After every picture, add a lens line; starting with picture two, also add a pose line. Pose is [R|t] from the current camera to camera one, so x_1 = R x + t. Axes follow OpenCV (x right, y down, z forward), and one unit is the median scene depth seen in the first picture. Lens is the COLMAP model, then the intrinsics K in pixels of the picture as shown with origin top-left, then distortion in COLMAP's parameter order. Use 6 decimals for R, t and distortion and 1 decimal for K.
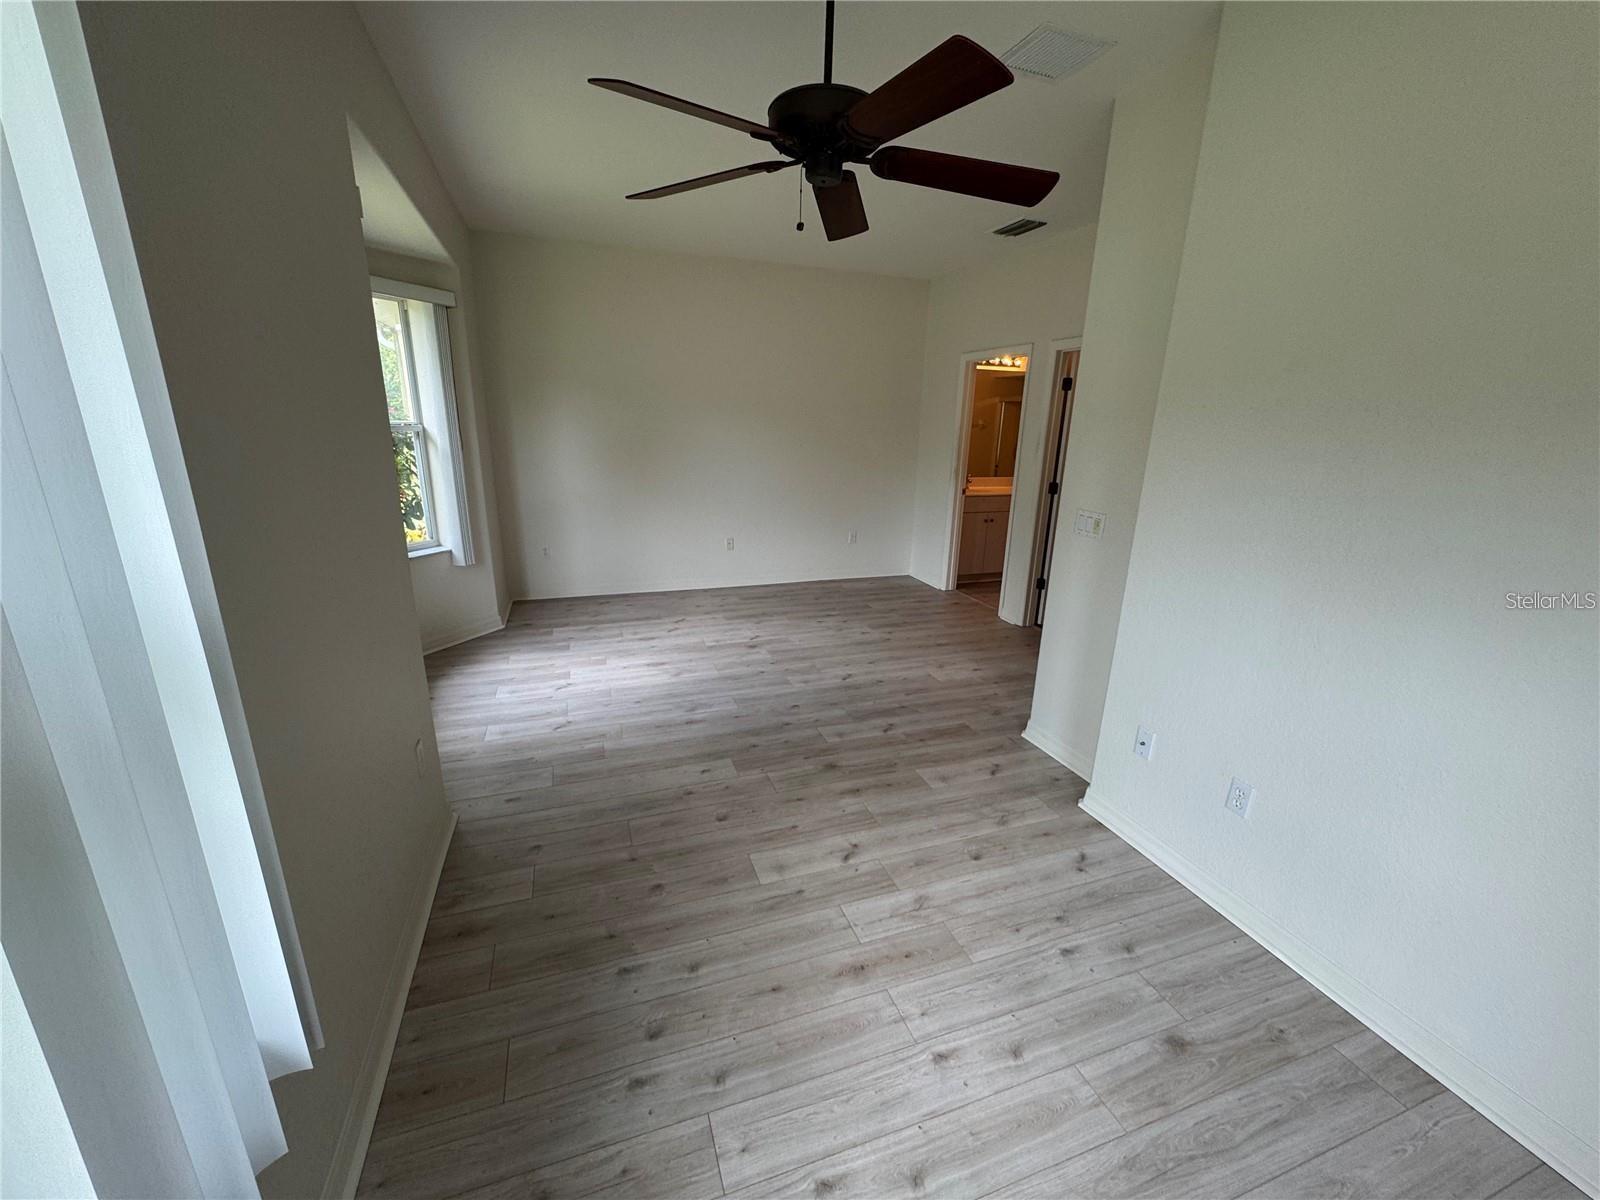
lens RADIAL K [[639.6, 0, 795.7], [0, 639.6, 598.4], [0, 0, 1]] dist [0.001562, -0.000299]
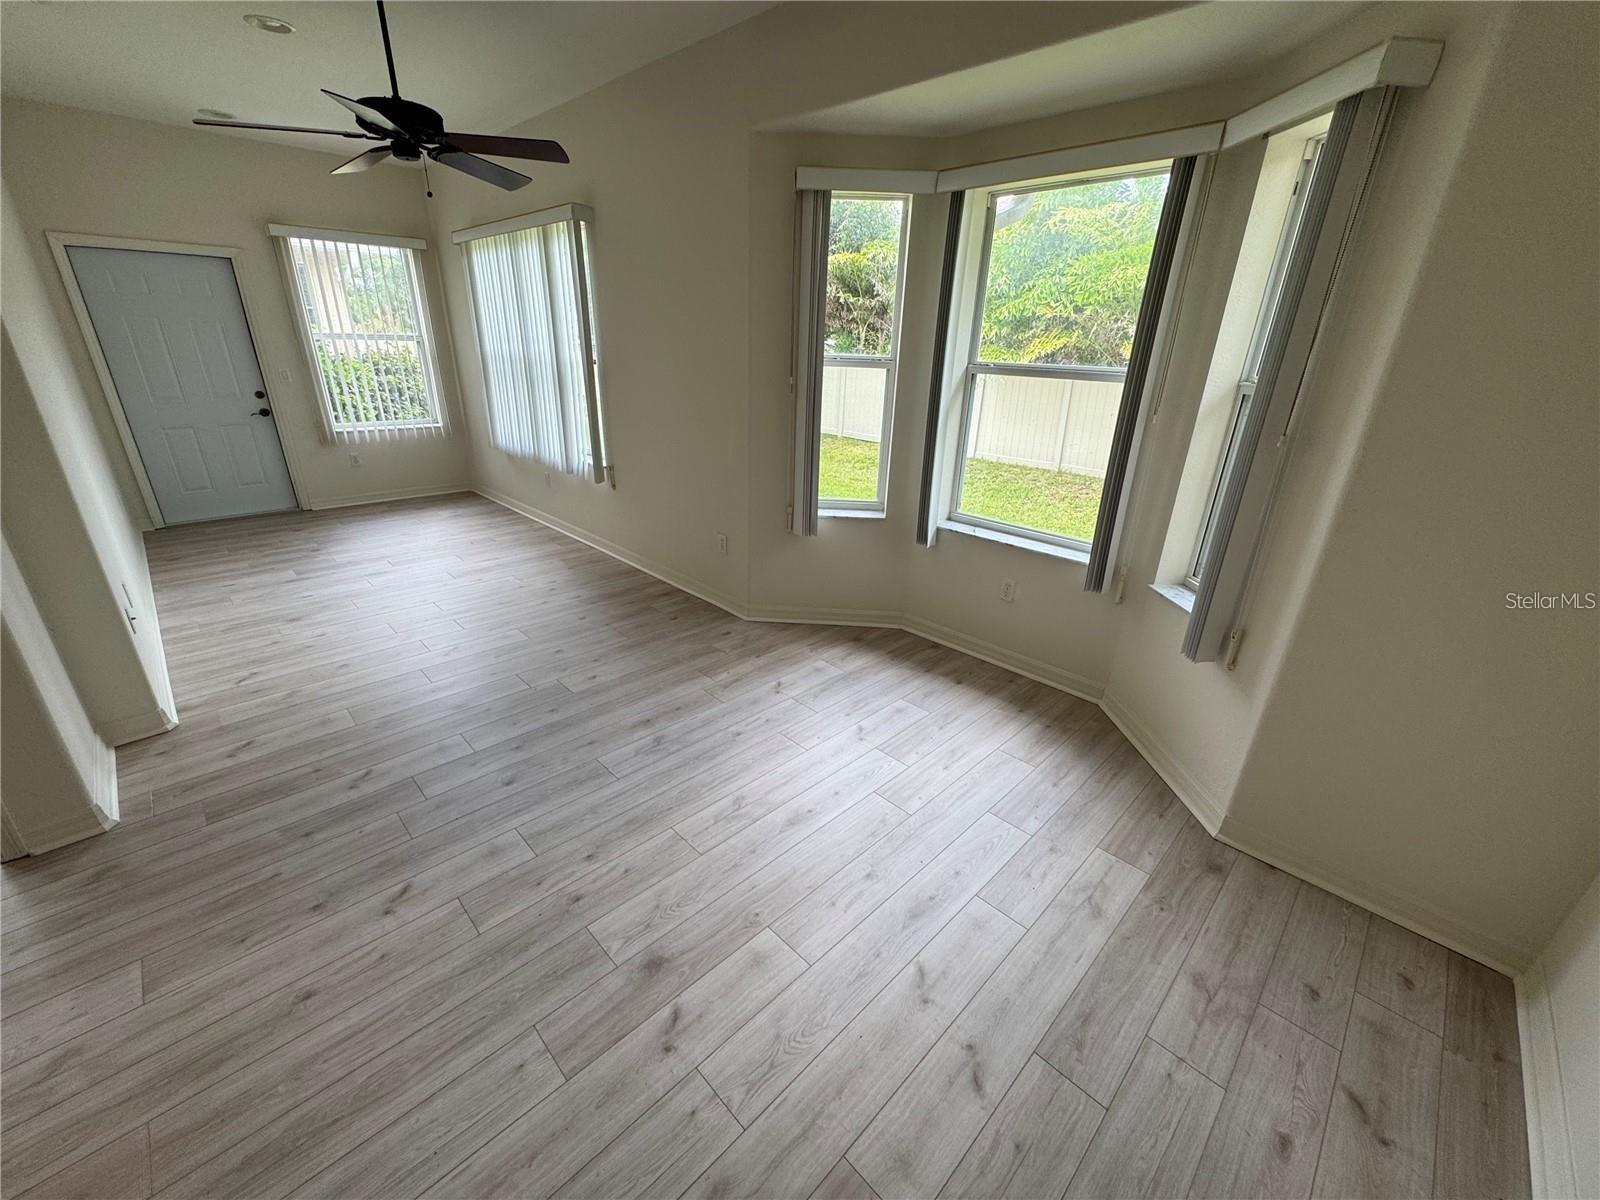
lens RADIAL K [[639.6, 0, 803.0], [0, 639.6, 603.4], [0, 0, 1]] dist [0.001562, -0.000299]
pose [[-0.897511, 0.121590, -0.423898, -0.012341], [-0.167844, 0.794707, 0.583326, -0.330207], [0.407802, 0.594690, -0.692850, 1.170323]]
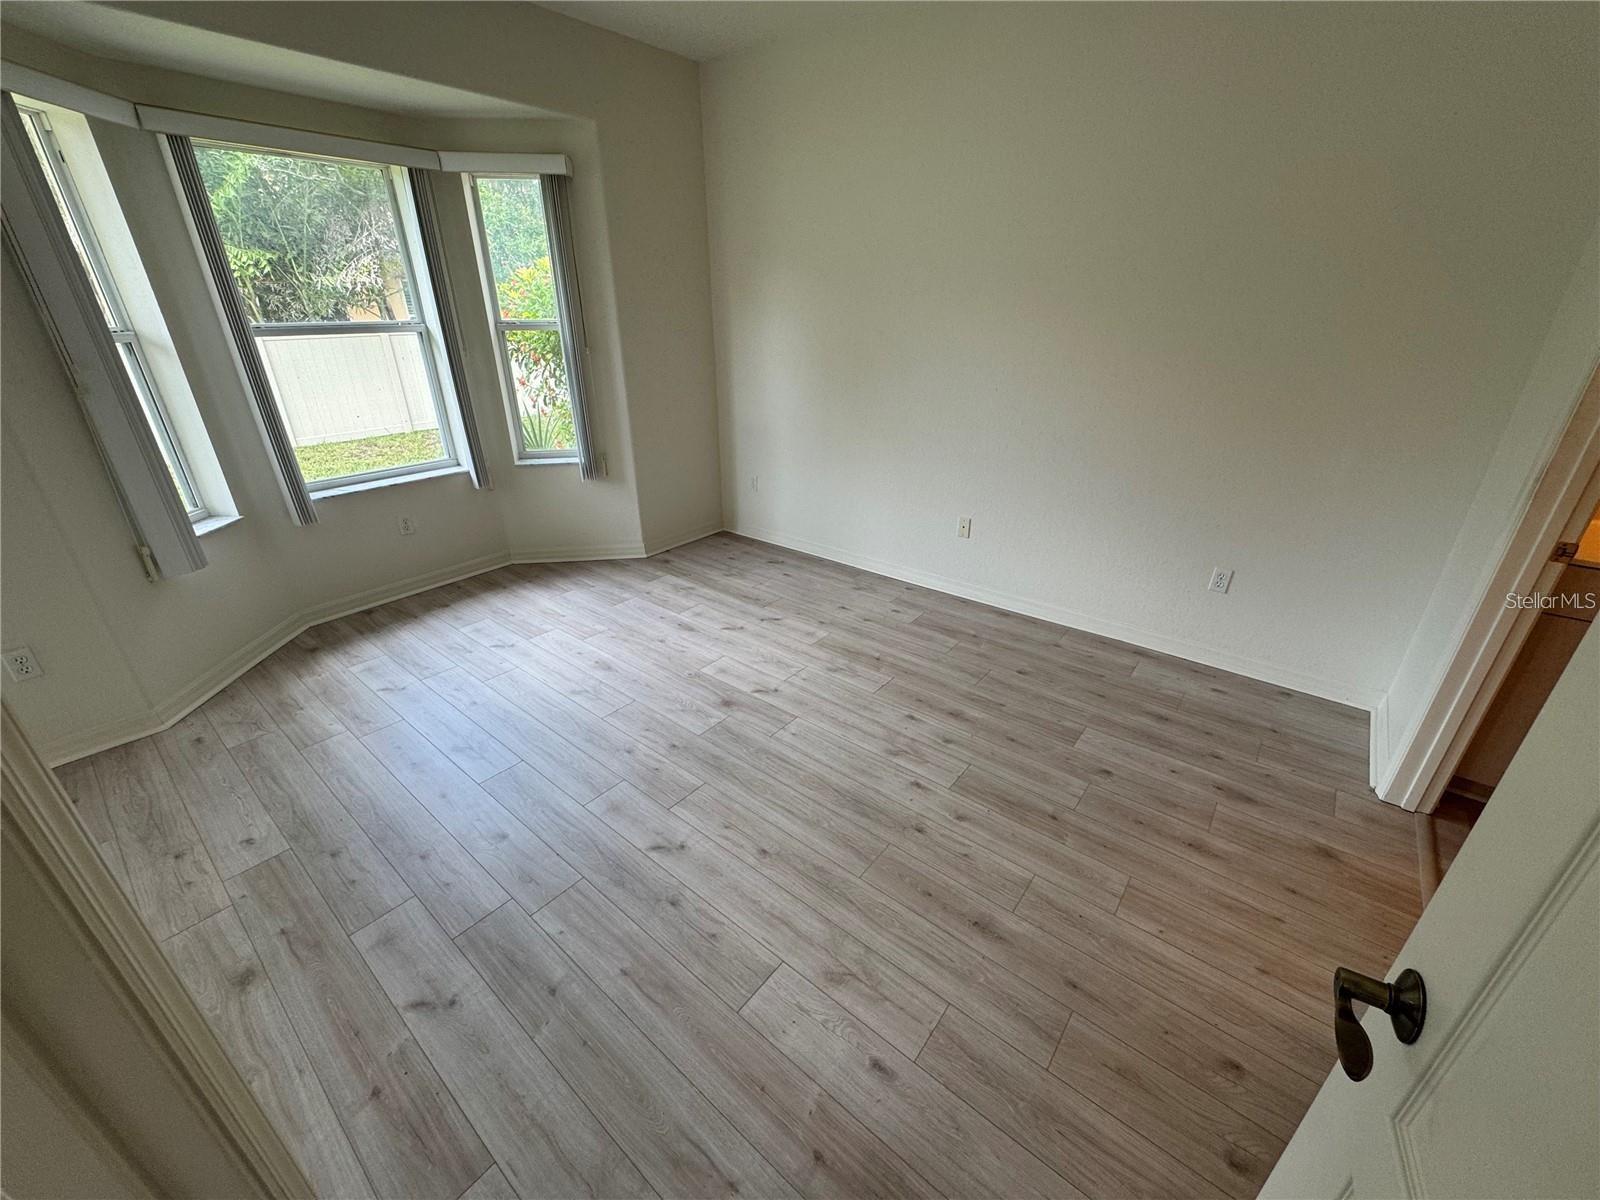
lens RADIAL K [[639.6, 0, 792.3], [0, 639.6, 600.7], [0, 0, 1]] dist [0.001562, -0.000299]
pose [[0.523356, 0.336954, -0.782662, 0.409662], [-0.217092, 0.940911, 0.259918, -0.188947], [0.823996, 0.033880, 0.565582, 0.701897]]
